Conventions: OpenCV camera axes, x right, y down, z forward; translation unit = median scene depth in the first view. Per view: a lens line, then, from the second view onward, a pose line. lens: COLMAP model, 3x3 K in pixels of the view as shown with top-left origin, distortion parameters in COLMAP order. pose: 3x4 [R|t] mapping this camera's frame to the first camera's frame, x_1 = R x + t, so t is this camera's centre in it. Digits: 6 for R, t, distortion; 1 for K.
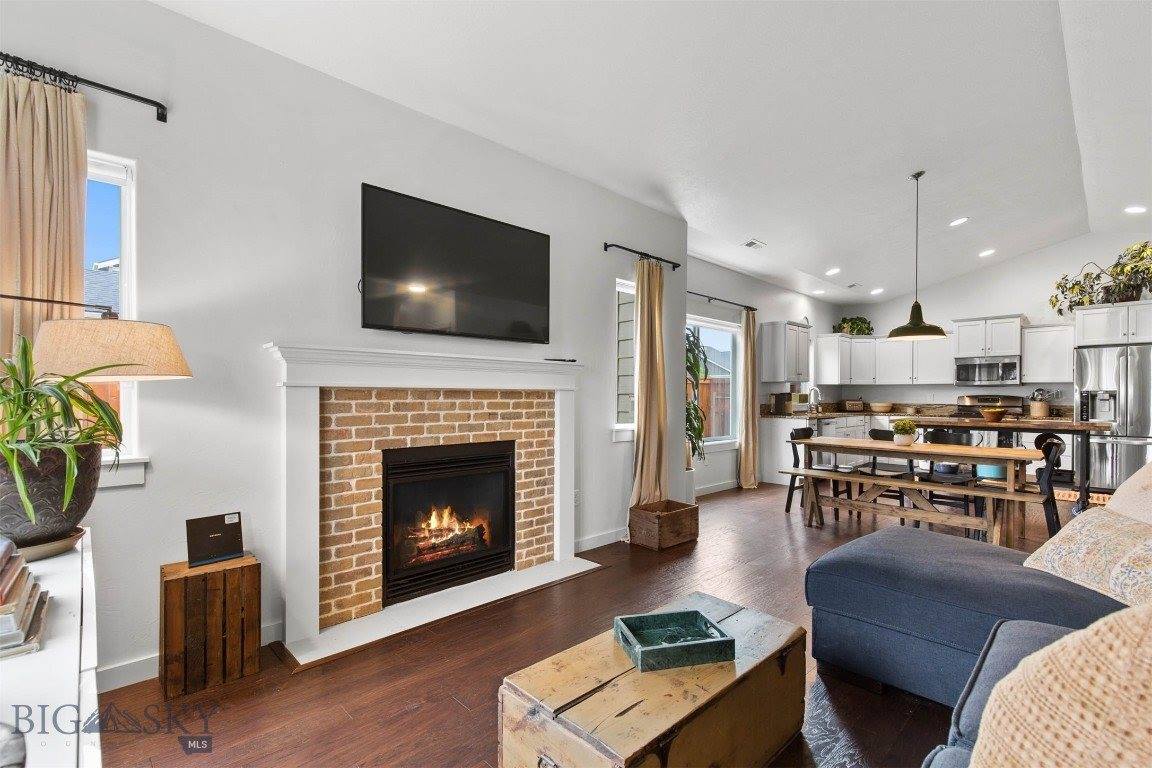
lens RADIAL K [[522.8, 0, 574.3], [0, 522.8, 398.1], [0, 0, 1]] dist [0.009804, -0.002887]
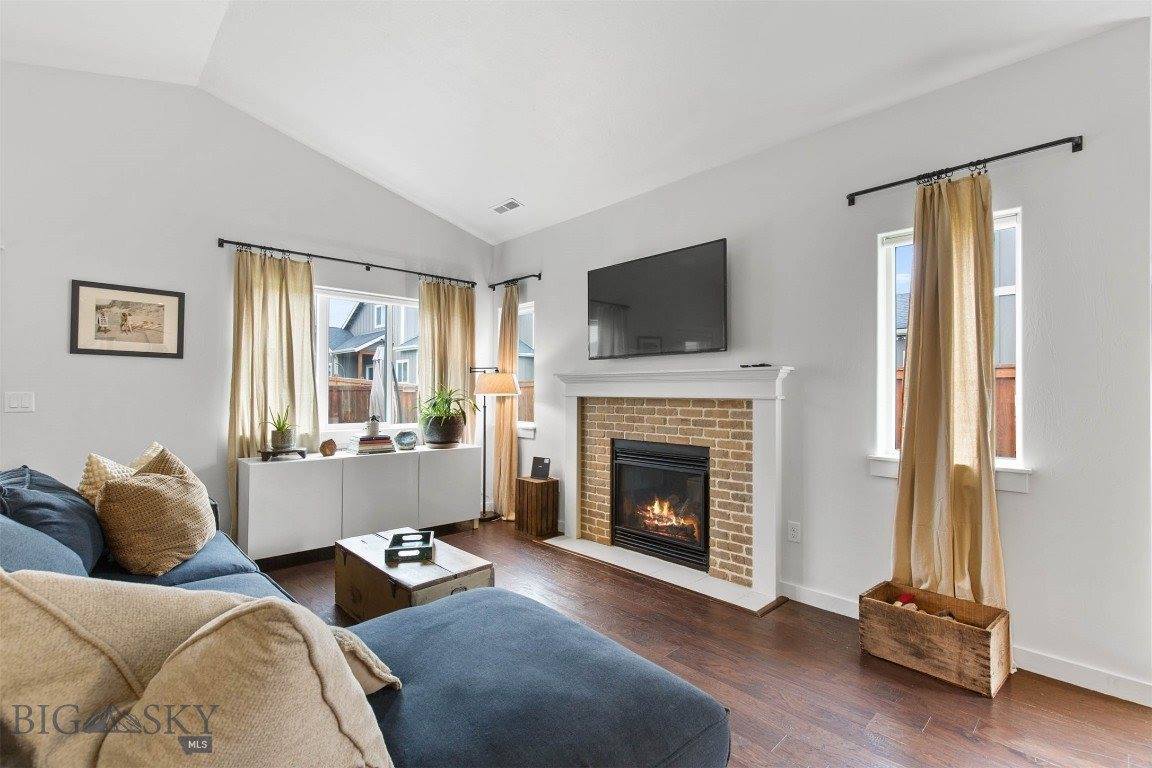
lens RADIAL K [[522.8, 0, 570.0], [0, 522.8, 387.9], [0, 0, 1]] dist [0.009804, -0.002887]
pose [[-0.017904, -0.011341, -0.999775, 0.995458], [-0.009493, 0.999893, -0.011173, -0.024555], [0.999795, 0.009291, -0.018010, 0.799174]]
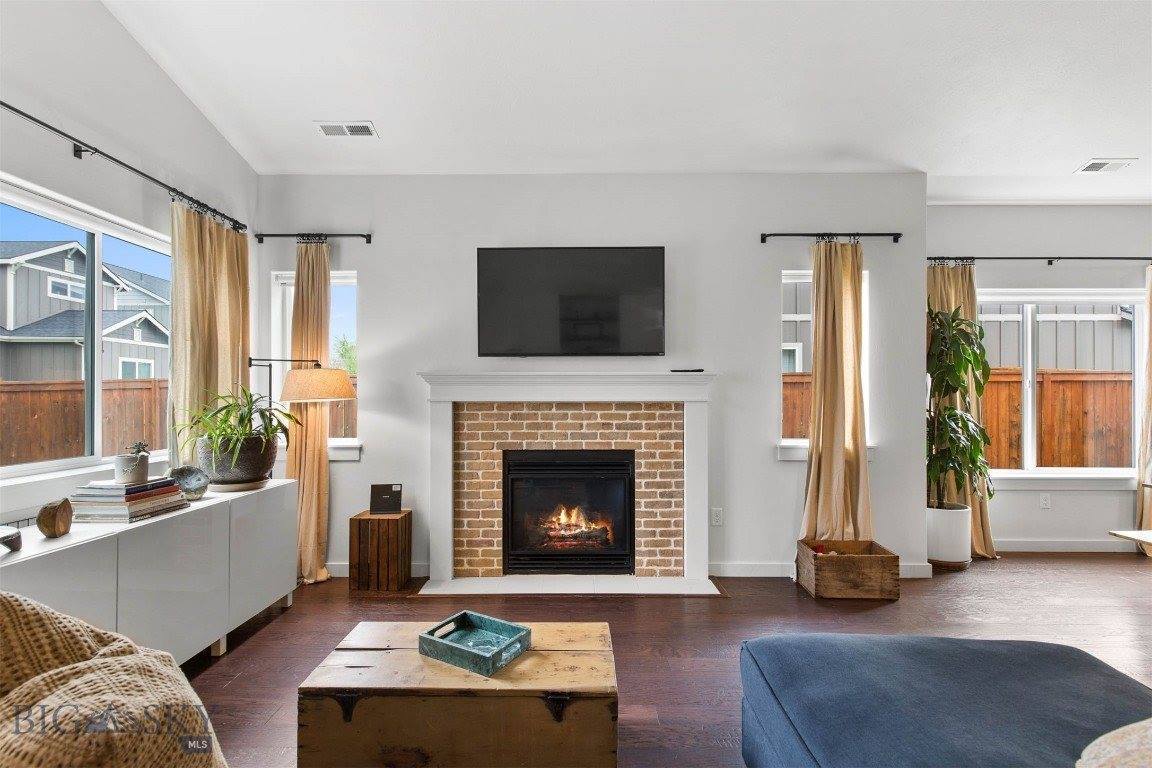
lens RADIAL K [[522.8, 0, 580.3], [0, 522.8, 393.9], [0, 0, 1]] dist [0.009804, -0.002887]
pose [[0.714487, -0.006663, -0.699617, 0.580272], [-0.000053, 0.999954, -0.009577, -0.022862], [0.699649, 0.006880, 0.714454, 0.194882]]
